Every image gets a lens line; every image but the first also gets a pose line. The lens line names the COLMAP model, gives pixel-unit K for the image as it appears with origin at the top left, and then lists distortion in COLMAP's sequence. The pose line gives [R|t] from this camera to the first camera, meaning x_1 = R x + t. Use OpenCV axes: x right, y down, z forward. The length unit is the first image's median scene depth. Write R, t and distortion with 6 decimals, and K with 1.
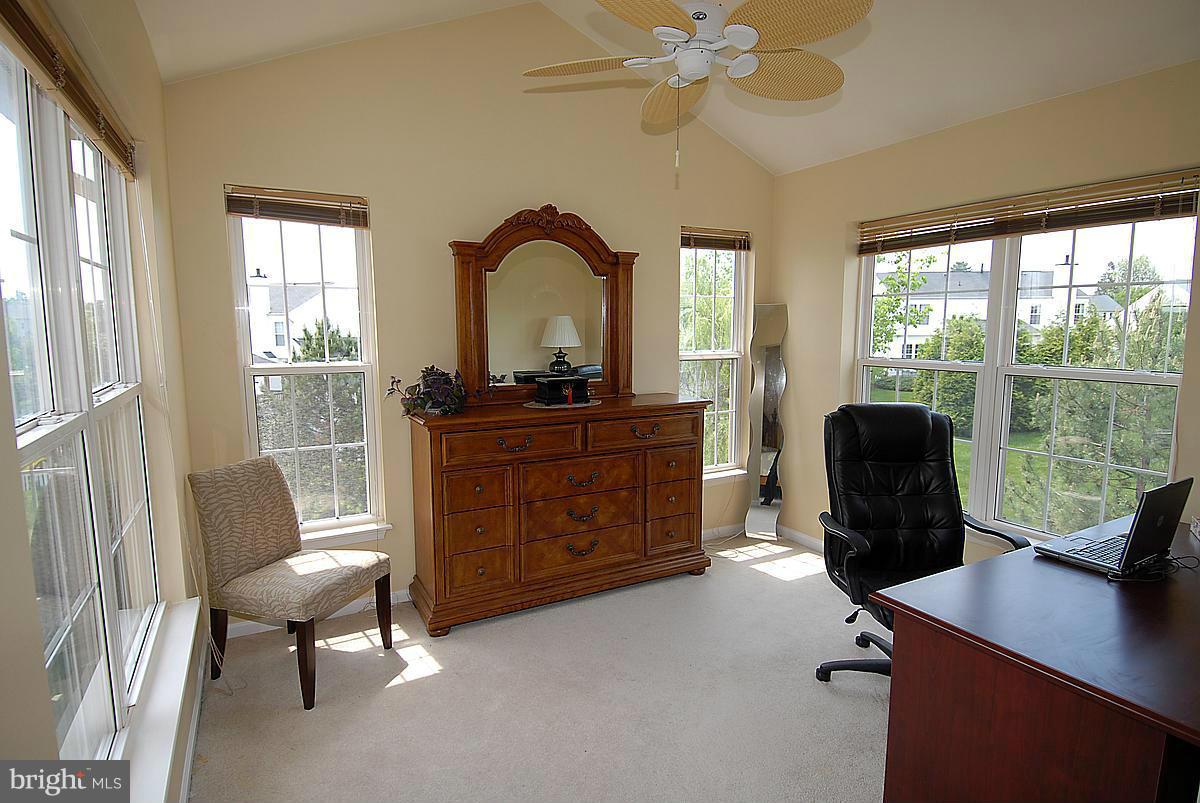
lens RADIAL K [[632.0, 0, 600.0], [0, 632.0, 401.5], [0, 0, 1]] dist [0.056026, -0.058090]
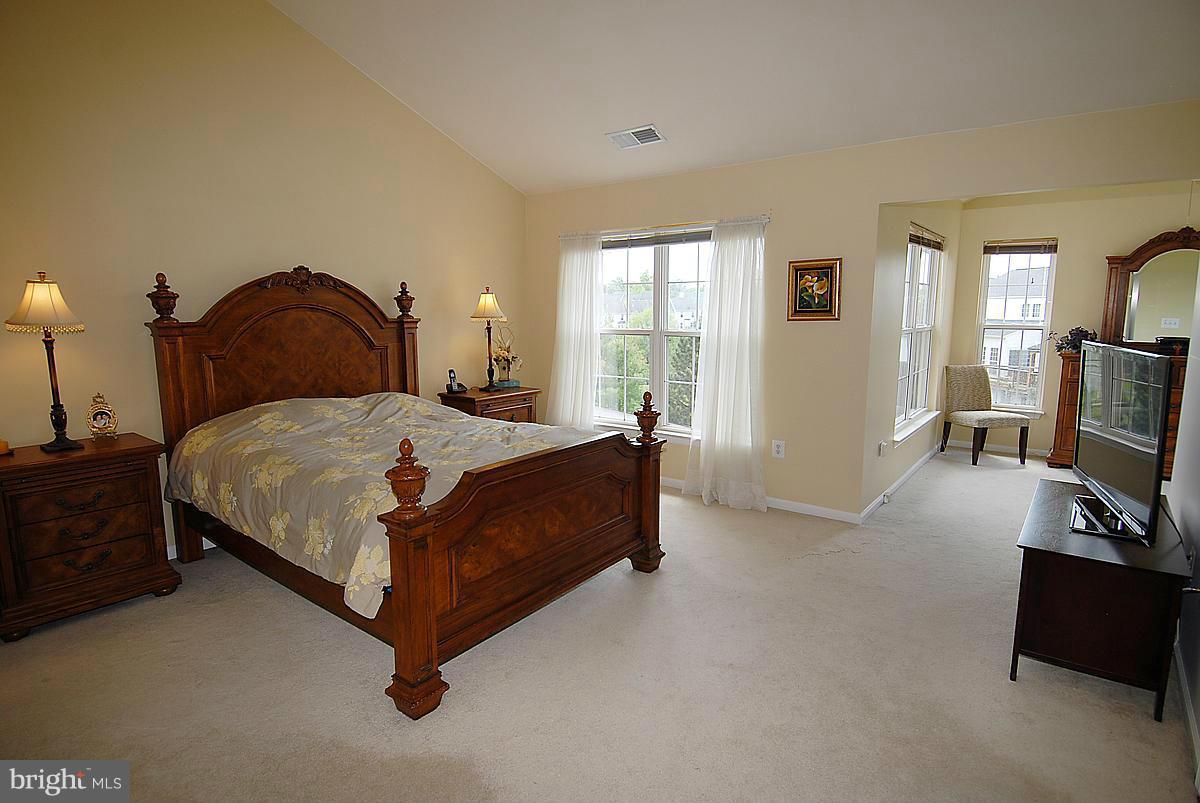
lens RADIAL K [[632.0, 0, 600.0], [0, 632.0, 401.5], [0, 0, 1]] dist [0.056026, -0.058090]
pose [[0.386643, 0.141197, -0.911356, 0.937472], [-0.106384, 0.988442, 0.108006, 0.108593], [0.916073, 0.055194, 0.397195, -1.010235]]
